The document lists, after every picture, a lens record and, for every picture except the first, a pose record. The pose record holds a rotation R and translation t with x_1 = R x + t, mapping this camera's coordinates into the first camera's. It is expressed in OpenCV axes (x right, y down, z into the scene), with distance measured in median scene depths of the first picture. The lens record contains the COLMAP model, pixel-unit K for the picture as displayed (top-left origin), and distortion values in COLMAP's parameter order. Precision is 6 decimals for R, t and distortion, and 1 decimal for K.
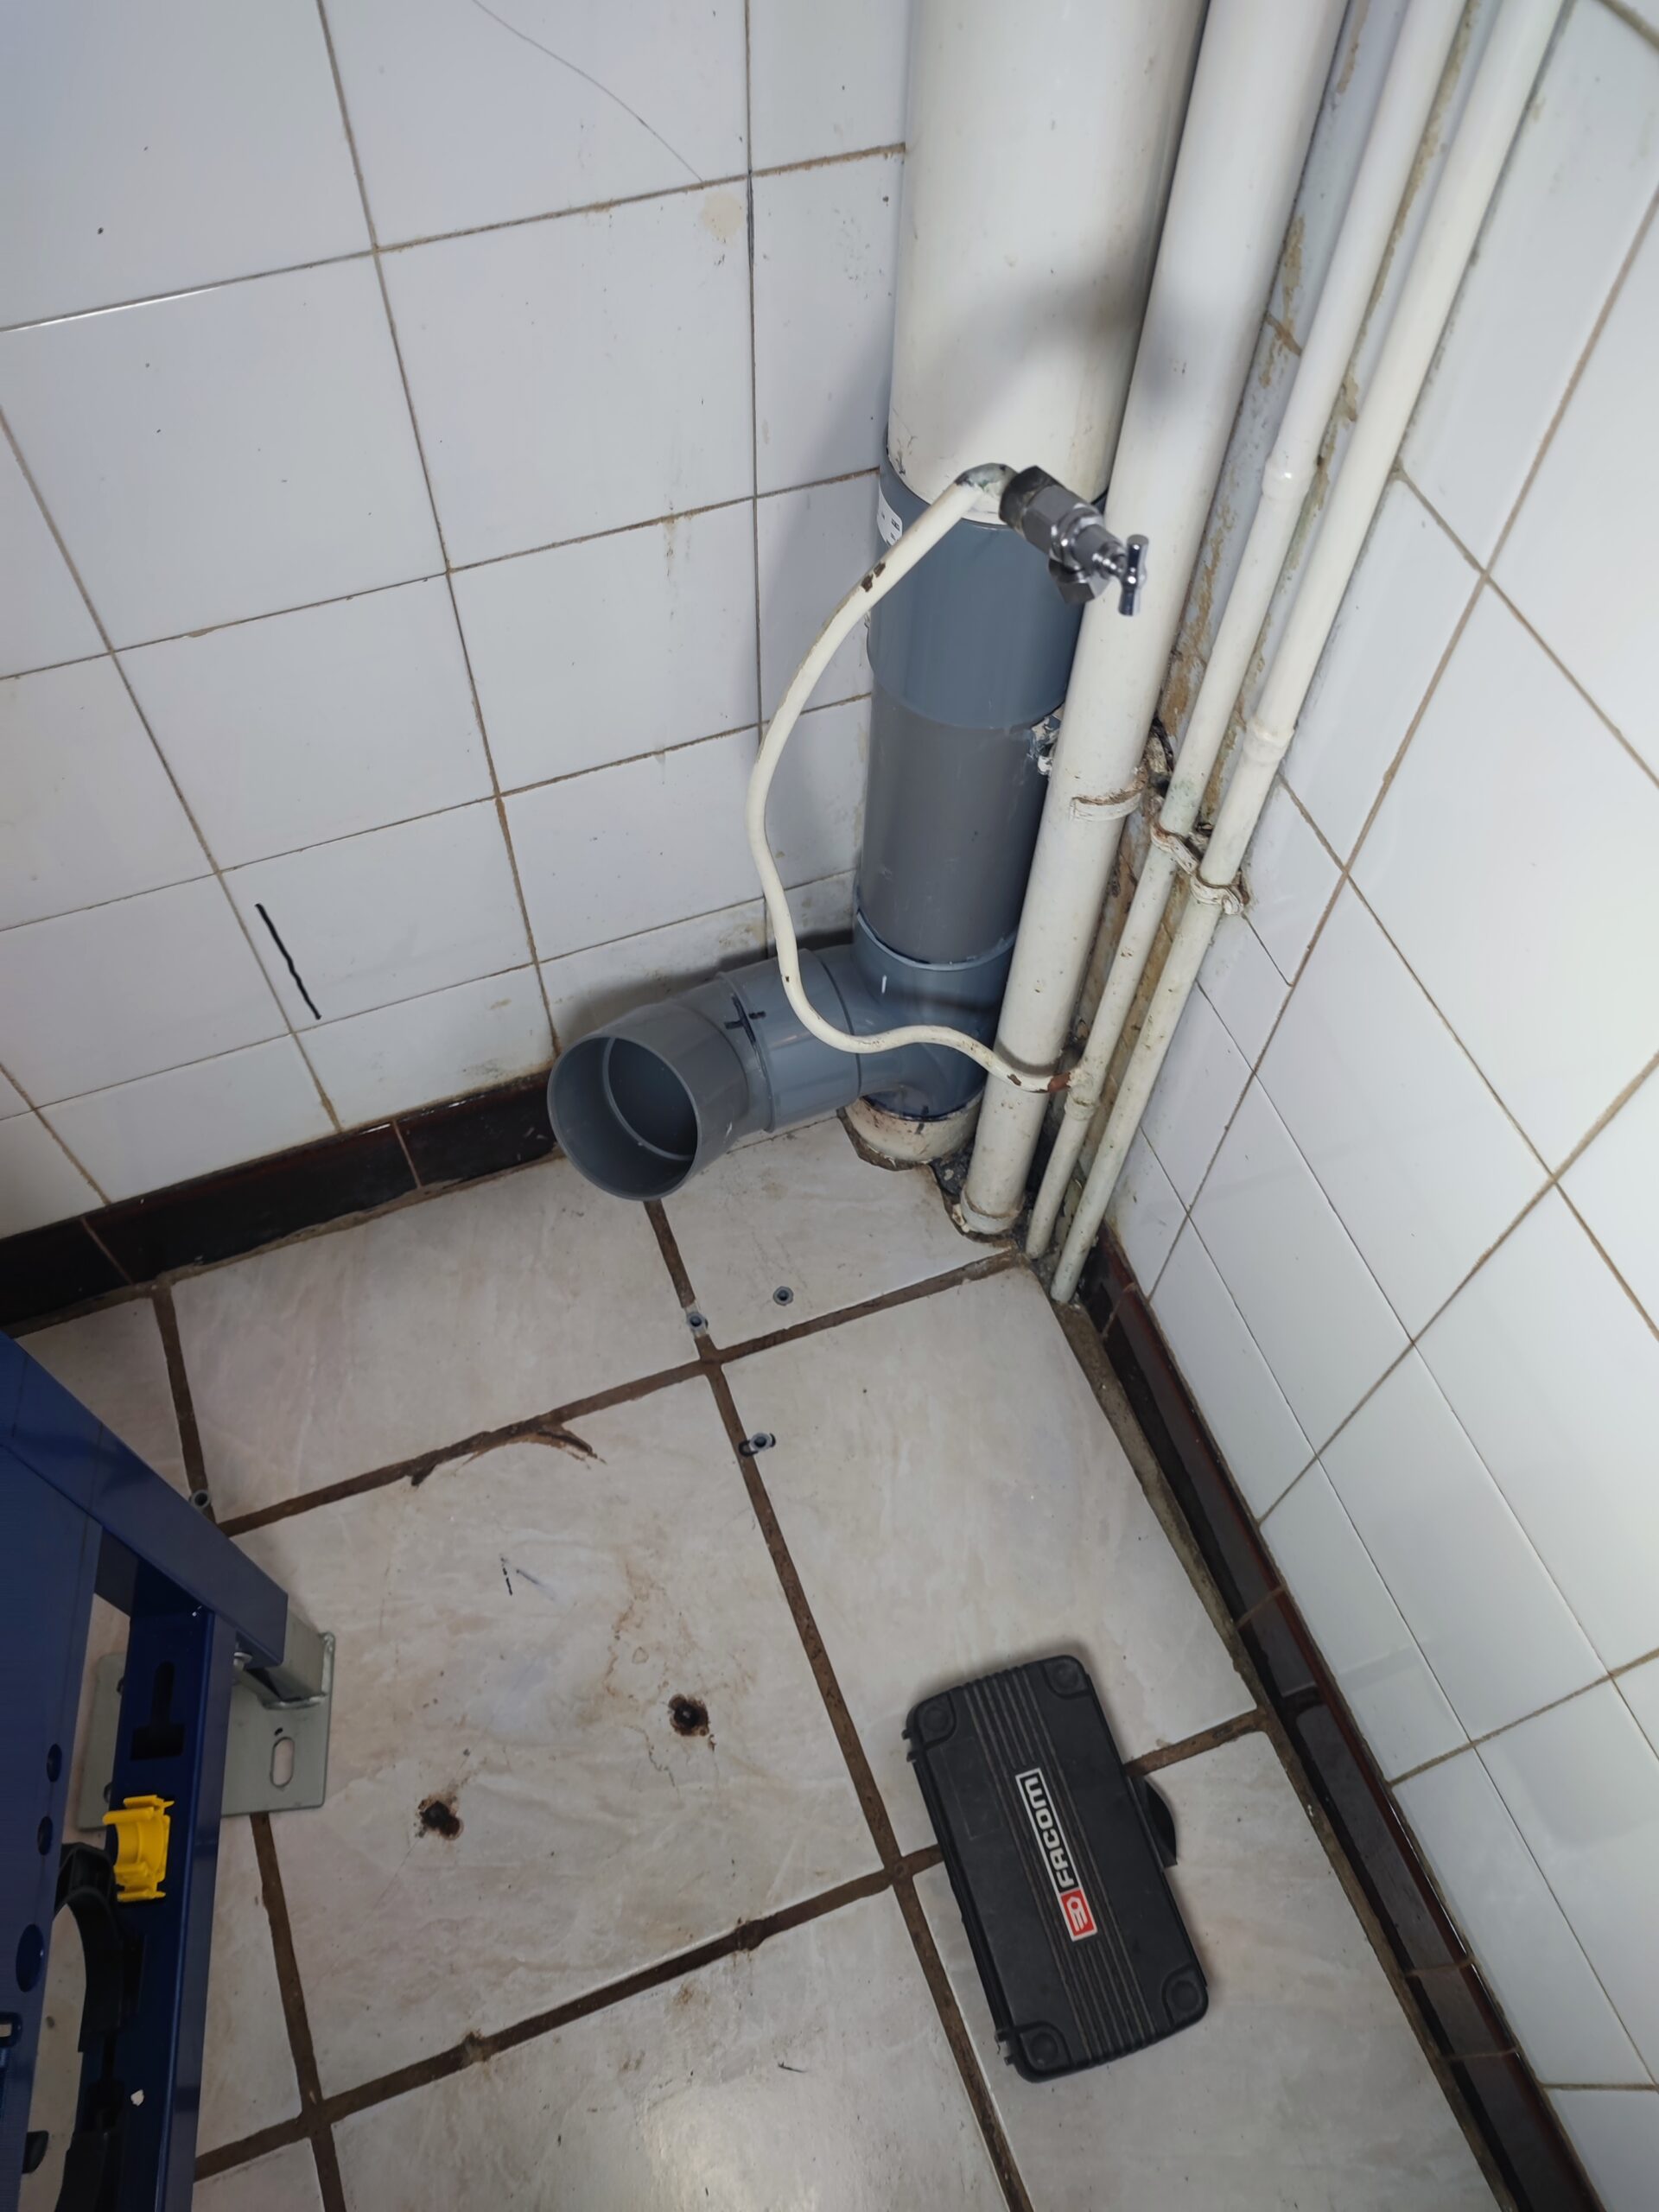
lens RADIAL K [[1566.3, 0, 800.0], [0, 1566.3, 1091.3], [0, 0, 1]] dist [0.034788, -0.042785]
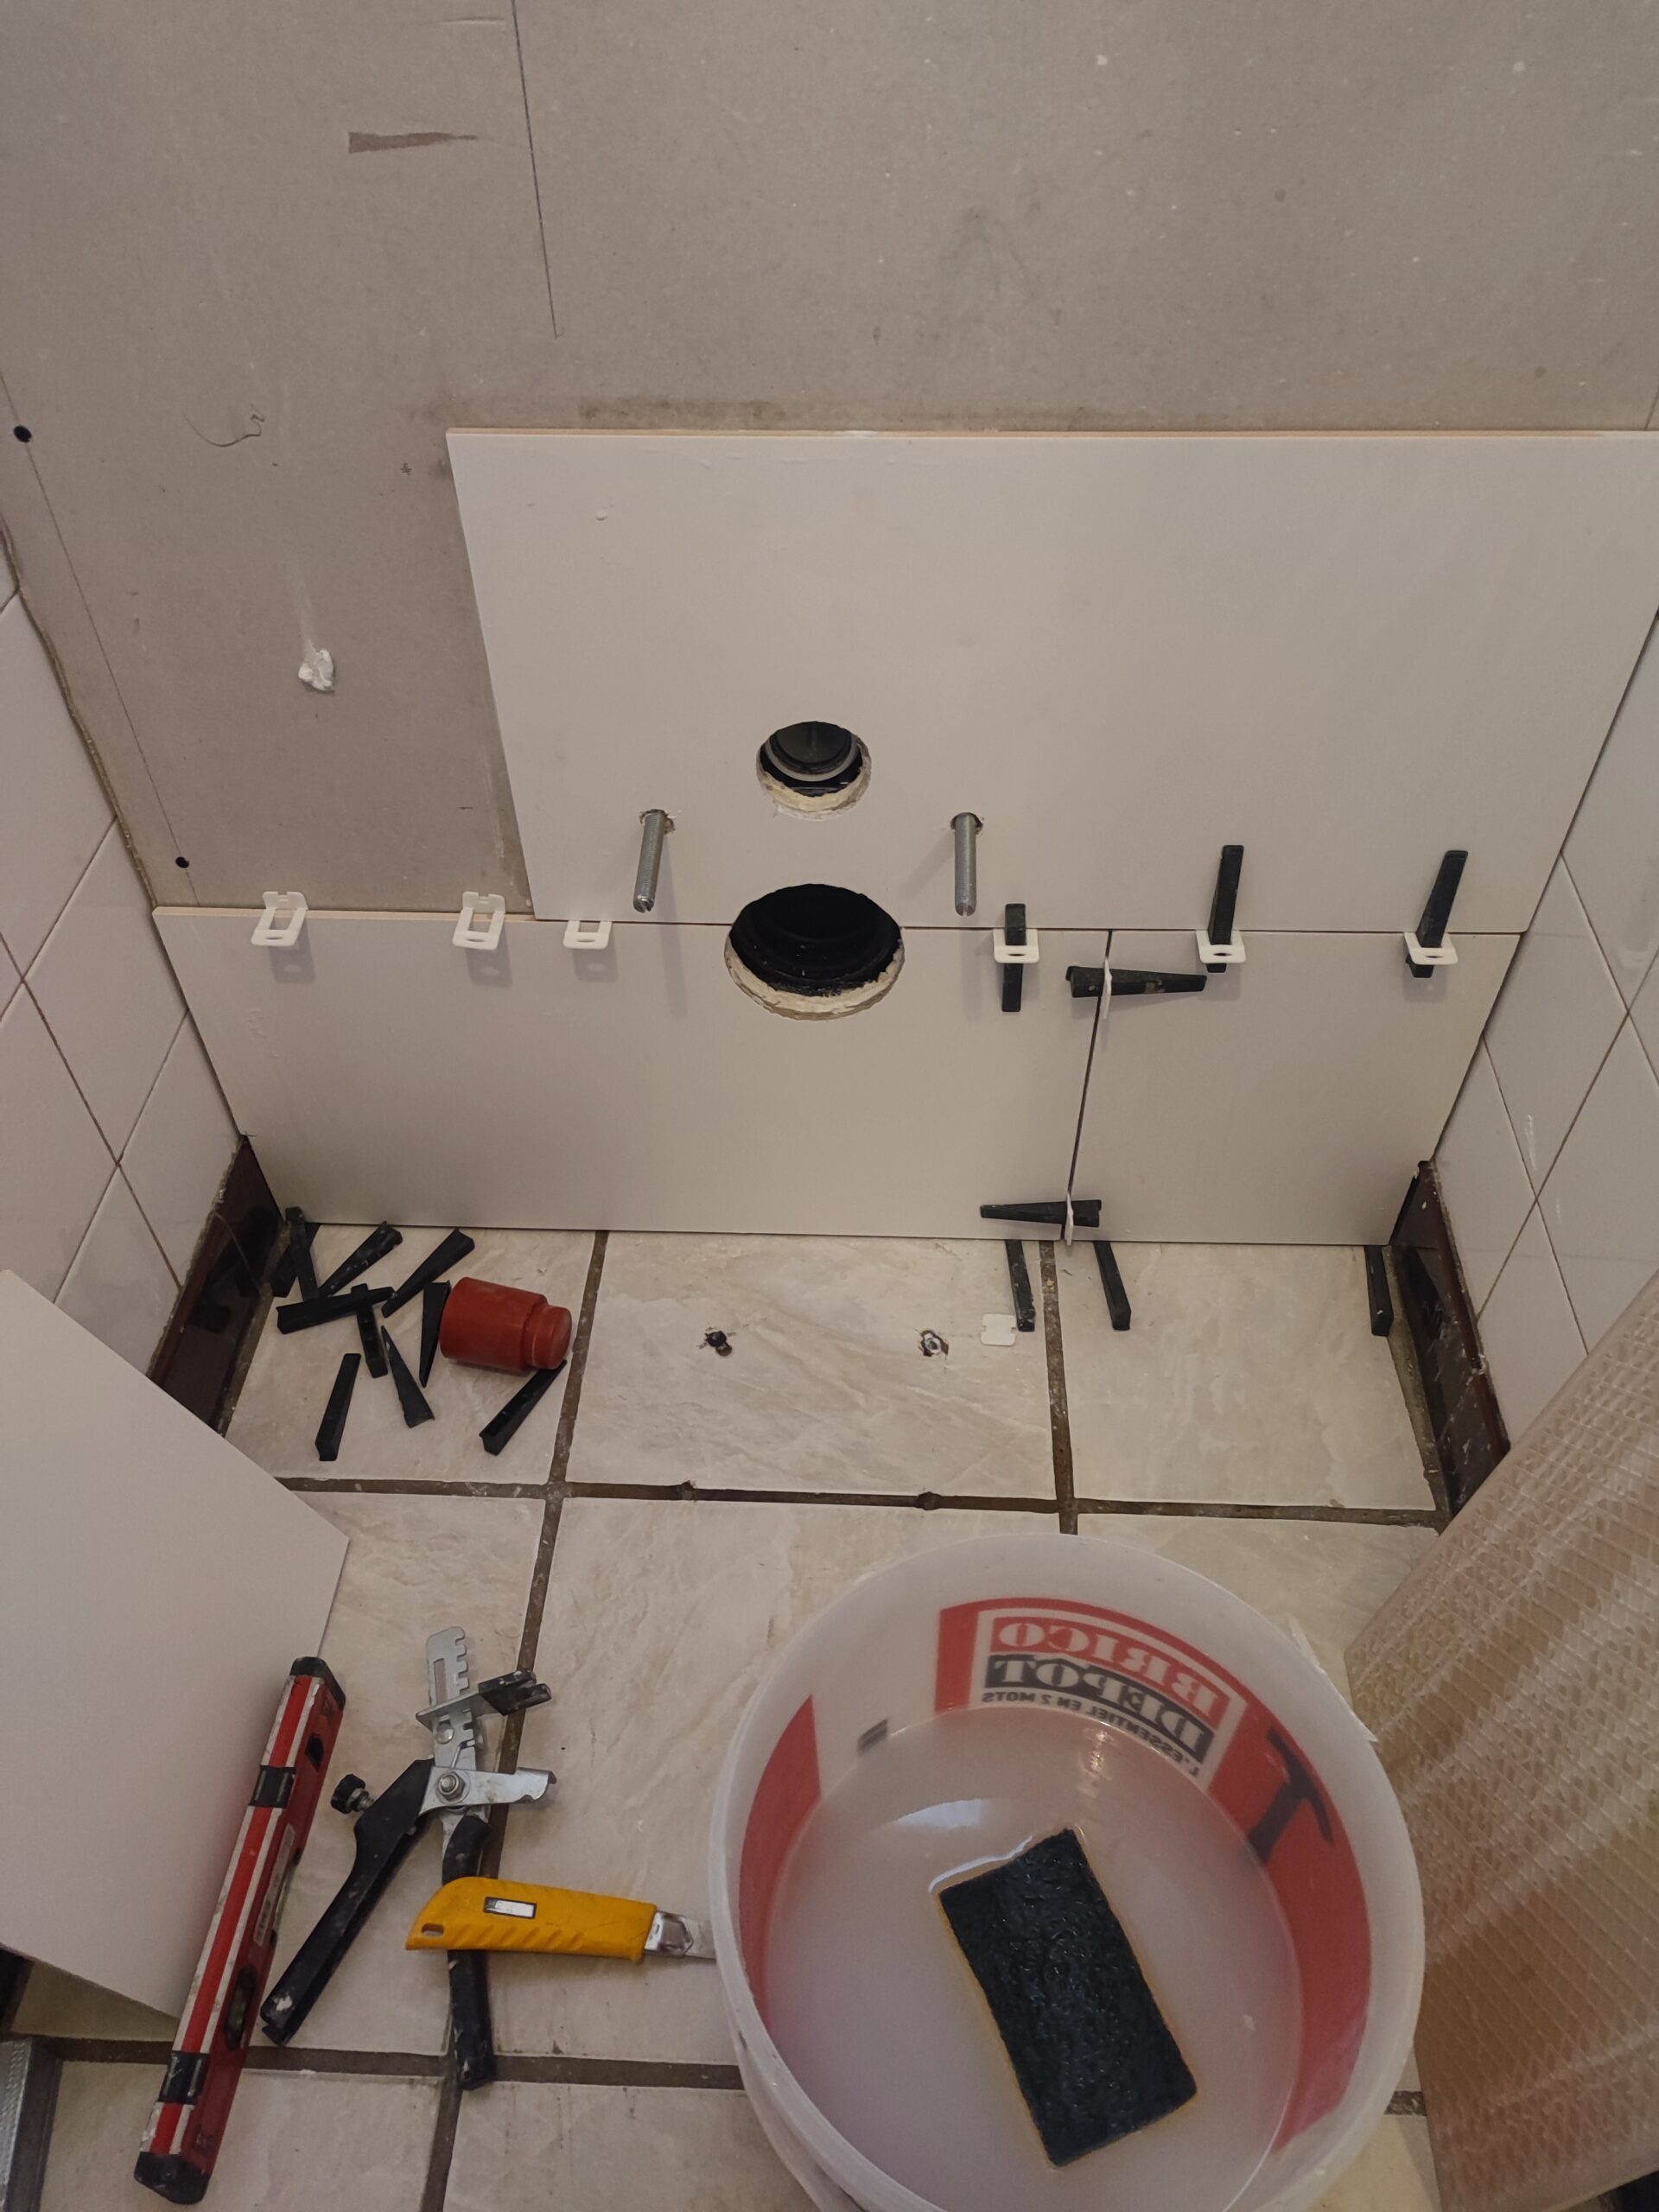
lens RADIAL K [[1566.3, 0, 821.4], [0, 1566.3, 1150.4], [0, 0, 1]] dist [0.034788, -0.042785]
pose [[0.919517, 0.270309, -0.285343, 0.151839], [-0.322018, 0.934359, -0.152573, 0.478093], [0.225371, 0.232179, 0.946203, -0.171321]]
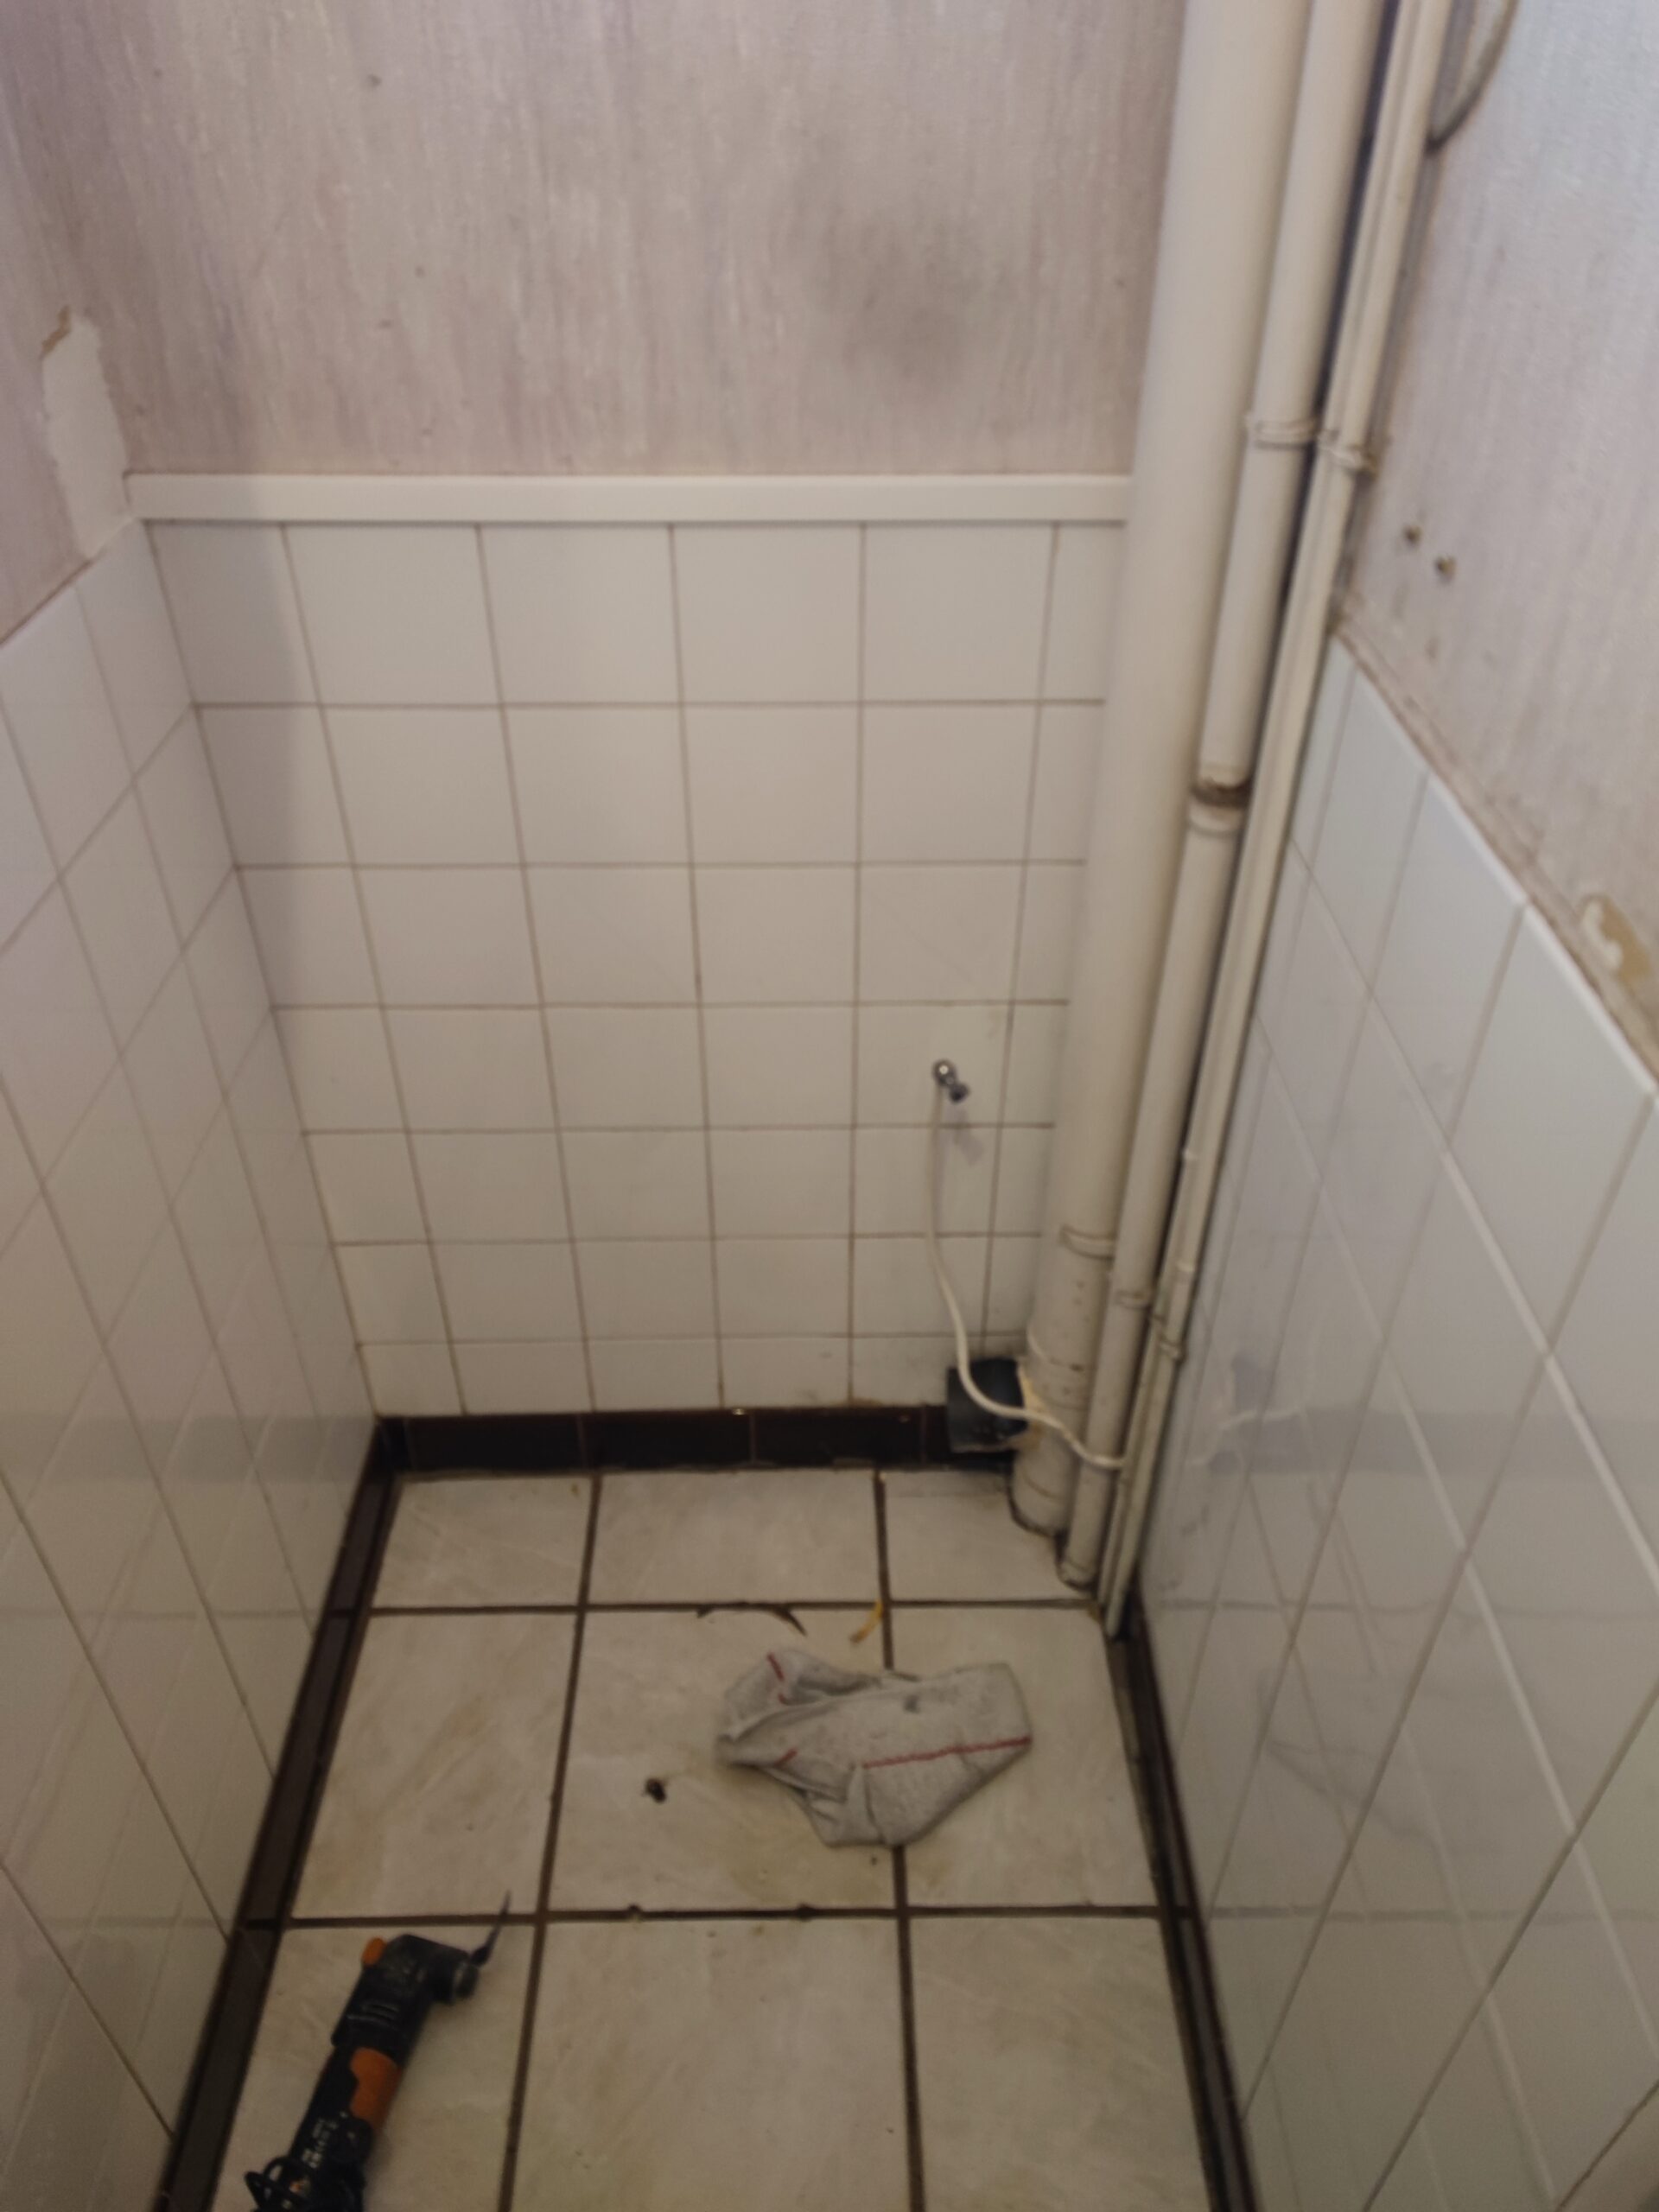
lens RADIAL K [[1566.3, 0, 827.2], [0, 1566.3, 1144.0], [0, 0, 1]] dist [0.034788, -0.042785]
pose [[0.939901, 0.199820, -0.276870, 0.276711], [-0.284175, 0.907314, -0.309881, 0.297596], [0.189288, 0.369937, 0.909569, -0.772108]]
